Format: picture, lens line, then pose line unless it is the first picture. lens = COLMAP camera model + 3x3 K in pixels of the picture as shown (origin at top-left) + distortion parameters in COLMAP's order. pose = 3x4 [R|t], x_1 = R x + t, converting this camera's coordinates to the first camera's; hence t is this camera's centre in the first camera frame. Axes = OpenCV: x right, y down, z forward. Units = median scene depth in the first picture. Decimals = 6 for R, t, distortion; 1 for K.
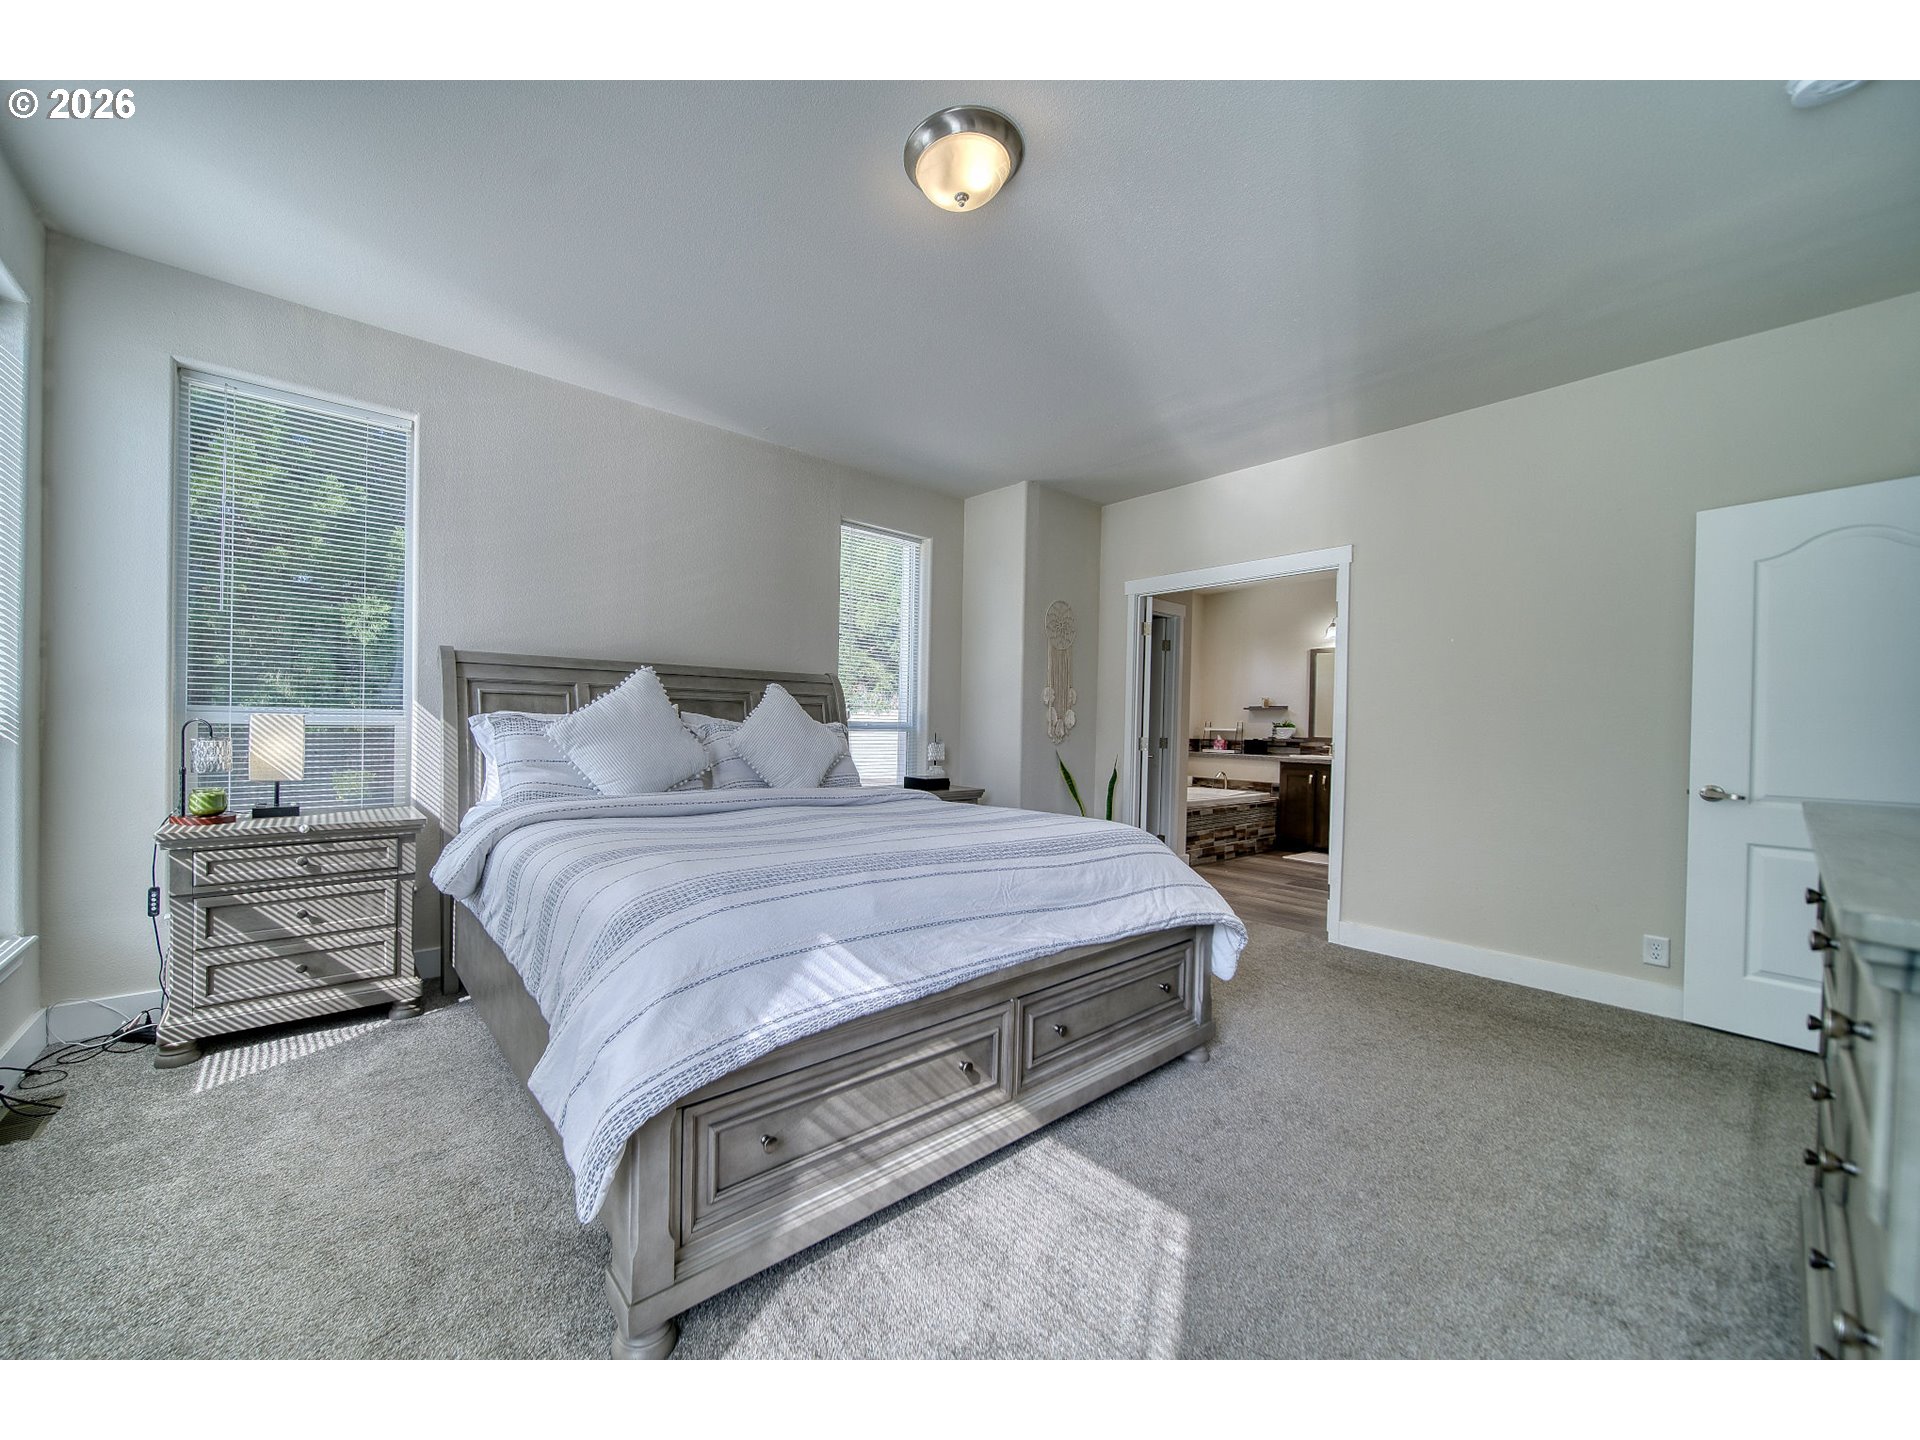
lens RADIAL K [[657.6, 0, 951.2], [0, 657.6, 730.1], [0, 0, 1]] dist [-0.000366, -0.000003]
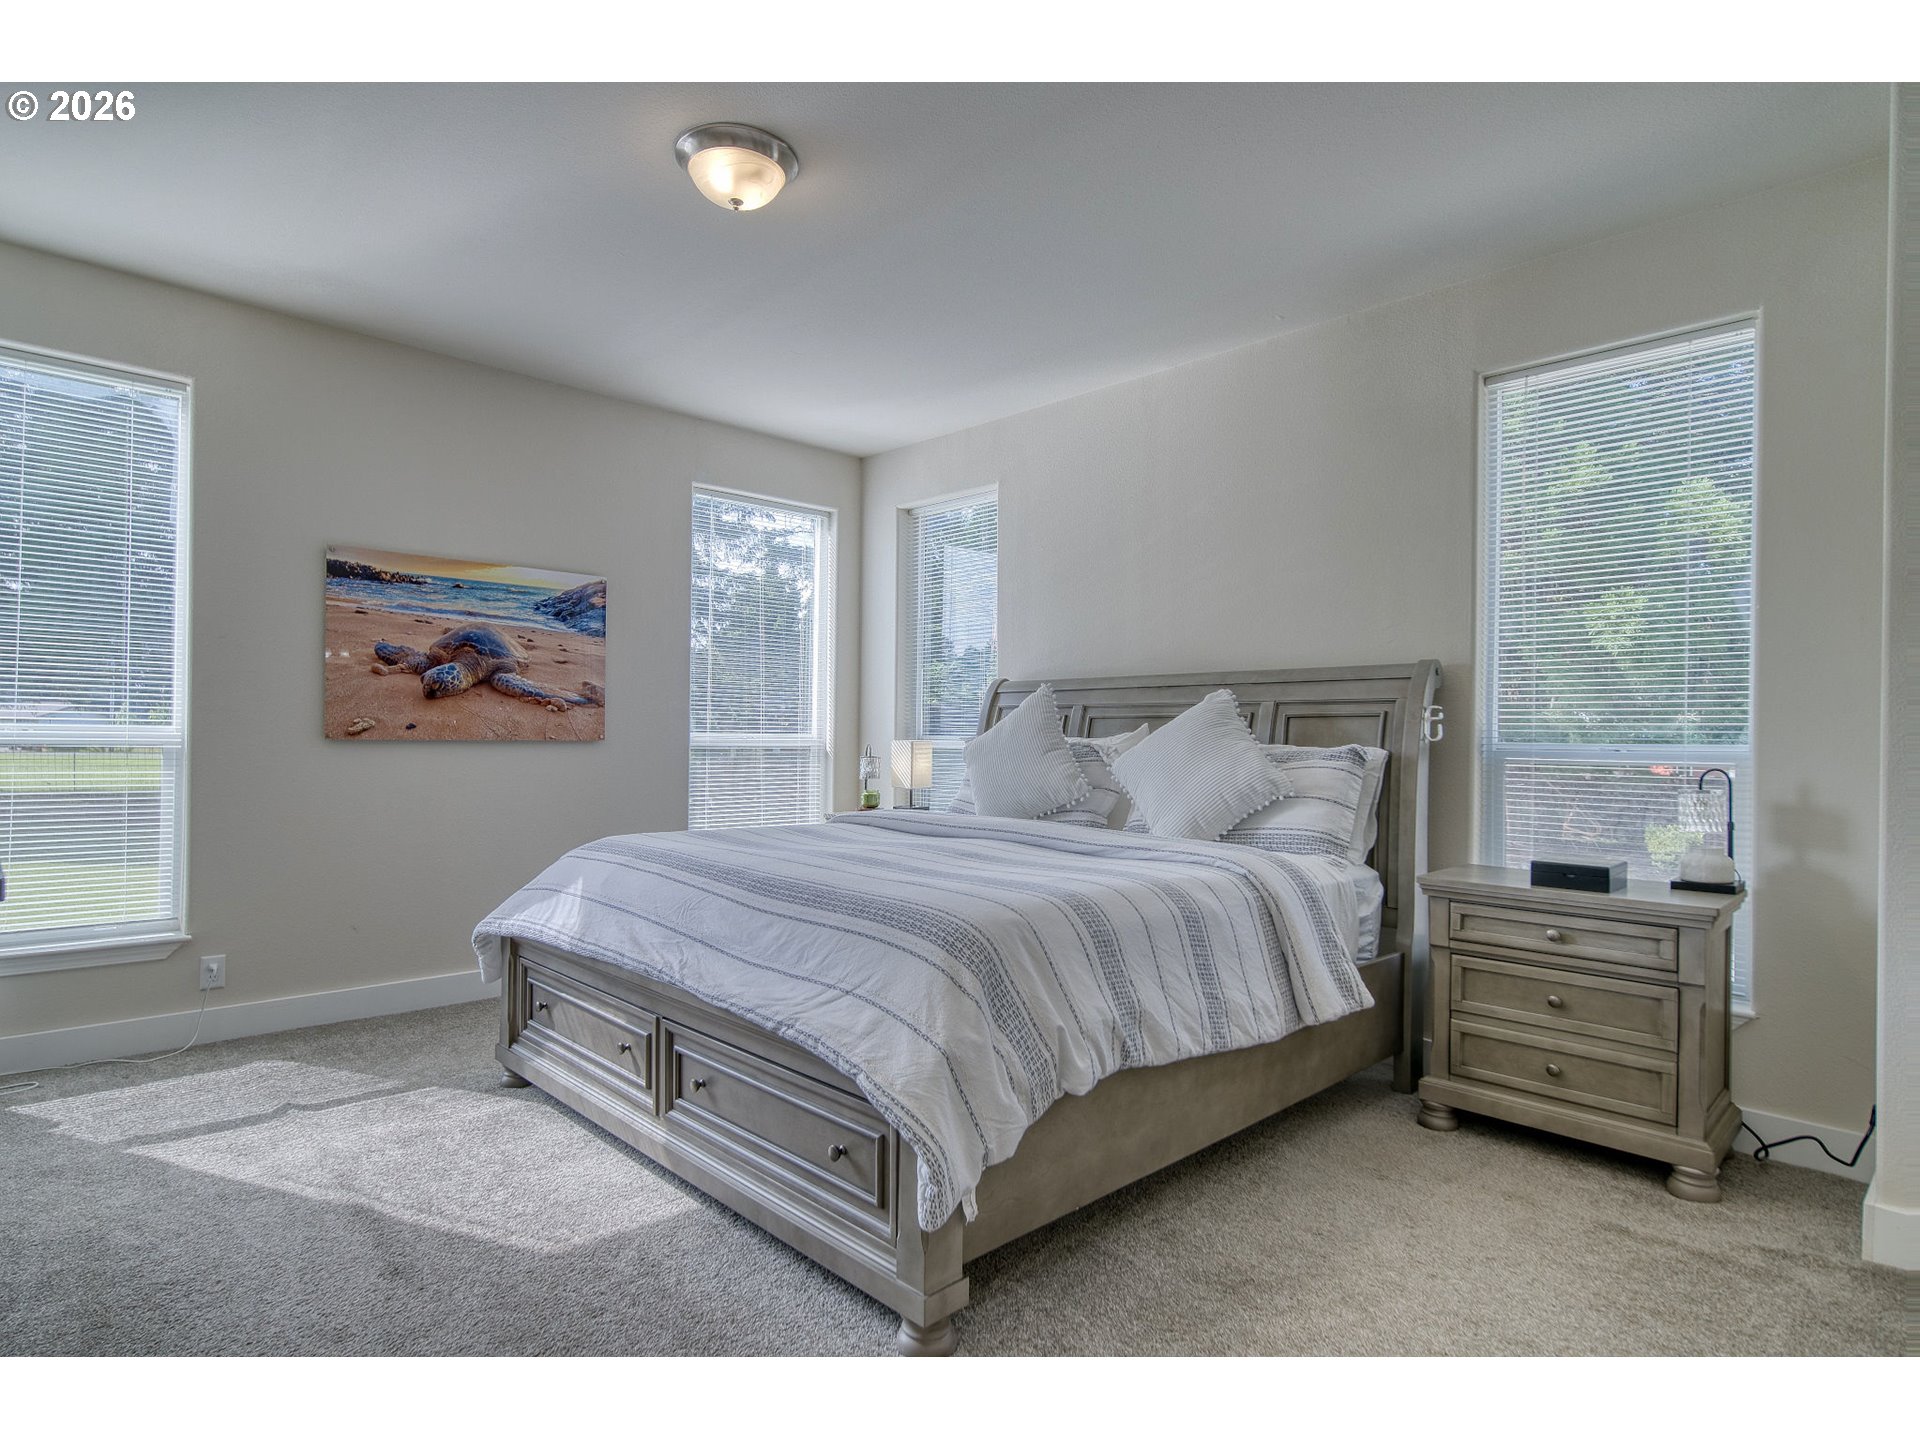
lens RADIAL K [[1031.1, 0, 948.7], [0, 1031.1, 740.3], [0, 0, 1]] dist [-0.000866, 0.000112]
pose [[0.105228, -0.013967, -0.994350, 0.651797], [-0.022237, 0.999618, -0.016394, 0.003453], [0.994199, 0.023837, 0.104877, 0.483162]]
